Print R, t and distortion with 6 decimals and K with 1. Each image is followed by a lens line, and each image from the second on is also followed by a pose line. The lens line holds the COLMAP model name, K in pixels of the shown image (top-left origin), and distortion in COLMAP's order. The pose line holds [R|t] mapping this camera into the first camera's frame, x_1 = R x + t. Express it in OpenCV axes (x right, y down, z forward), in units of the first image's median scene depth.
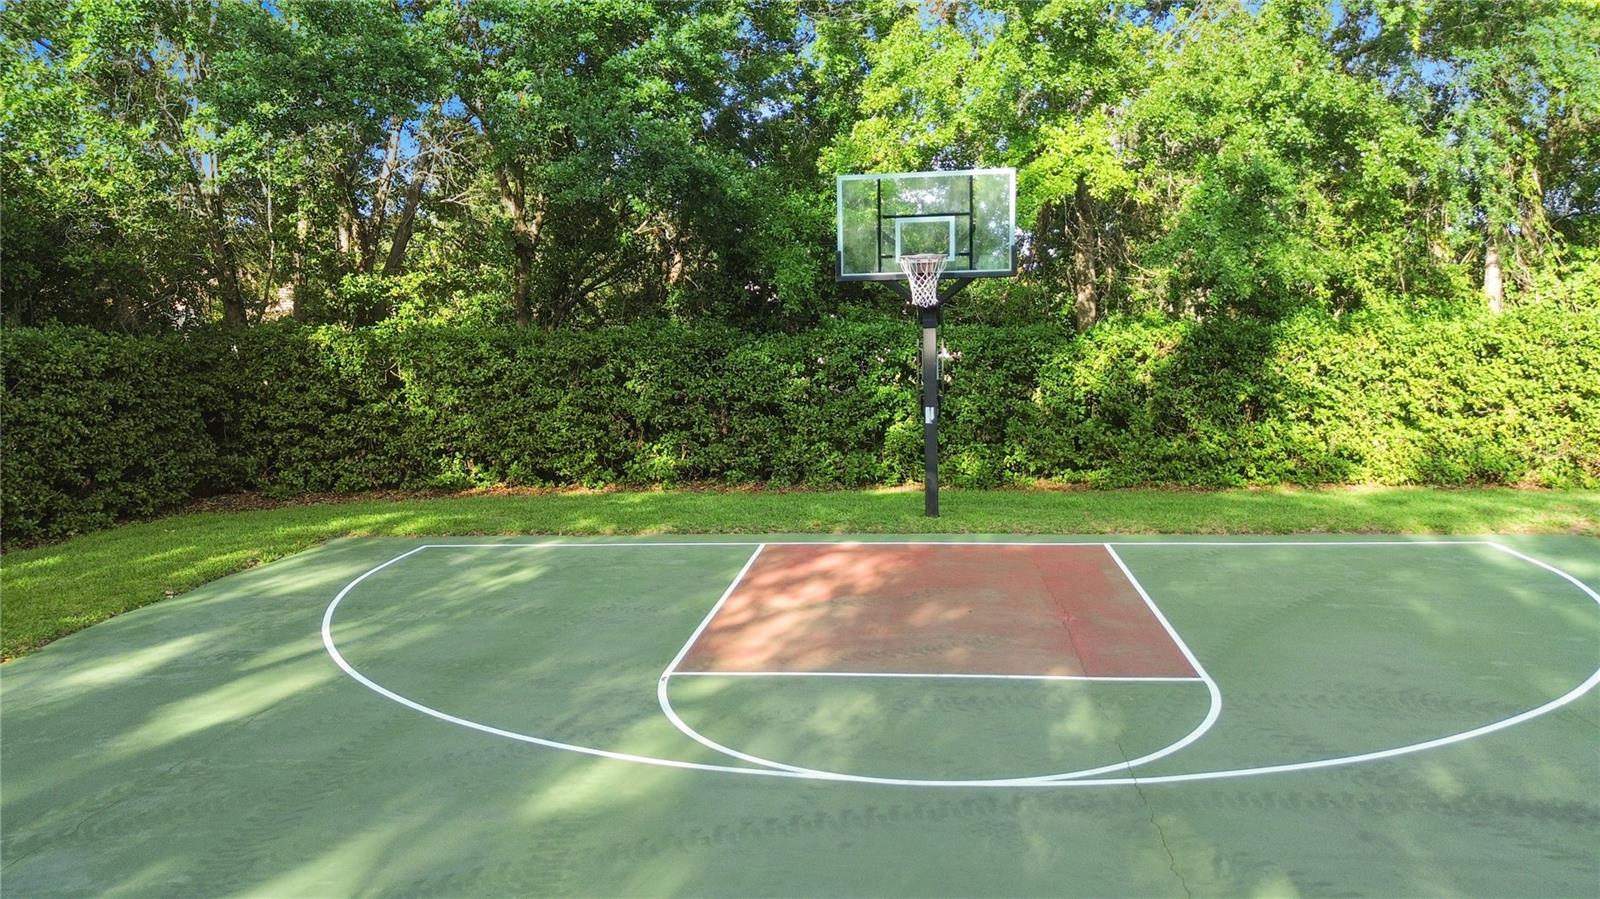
lens RADIAL K [[1137.4, 0, 806.3], [0, 1137.4, 456.7], [0, 0, 1]] dist [0.039600, -0.028430]
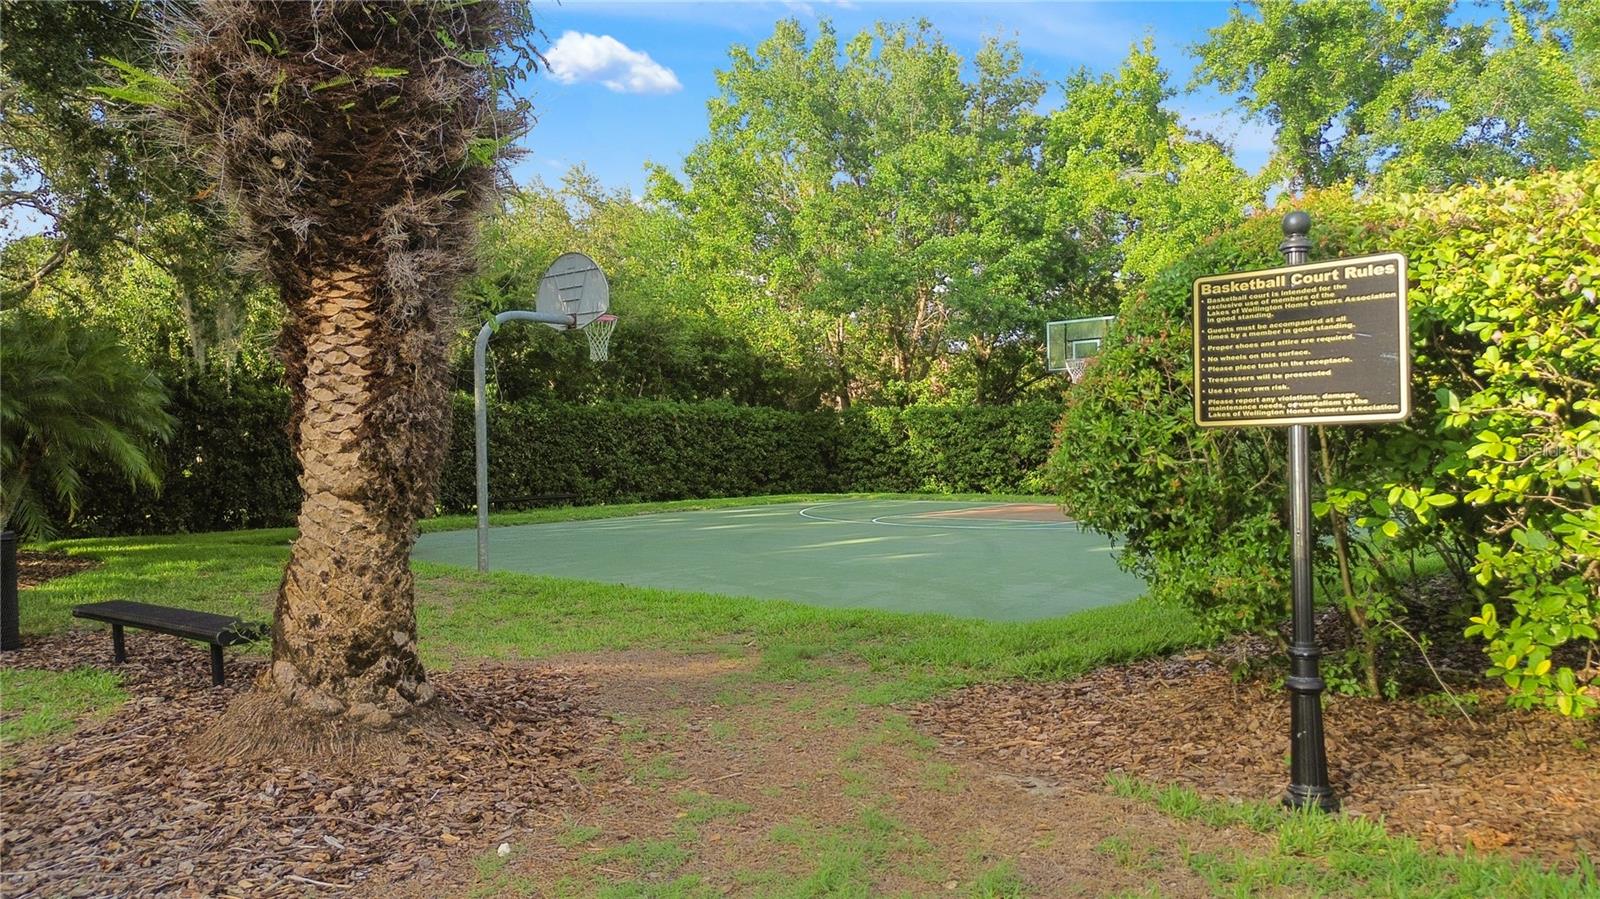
lens RADIAL K [[1137.4, 0, 794.4], [0, 1137.4, 449.4], [0, 0, 1]] dist [0.039600, -0.028430]
pose [[0.817793, 0.008927, -0.575443, 0.570660], [-0.069873, 0.994023, -0.083879, 0.126727], [0.571255, 0.108803, 0.813529, -0.623969]]
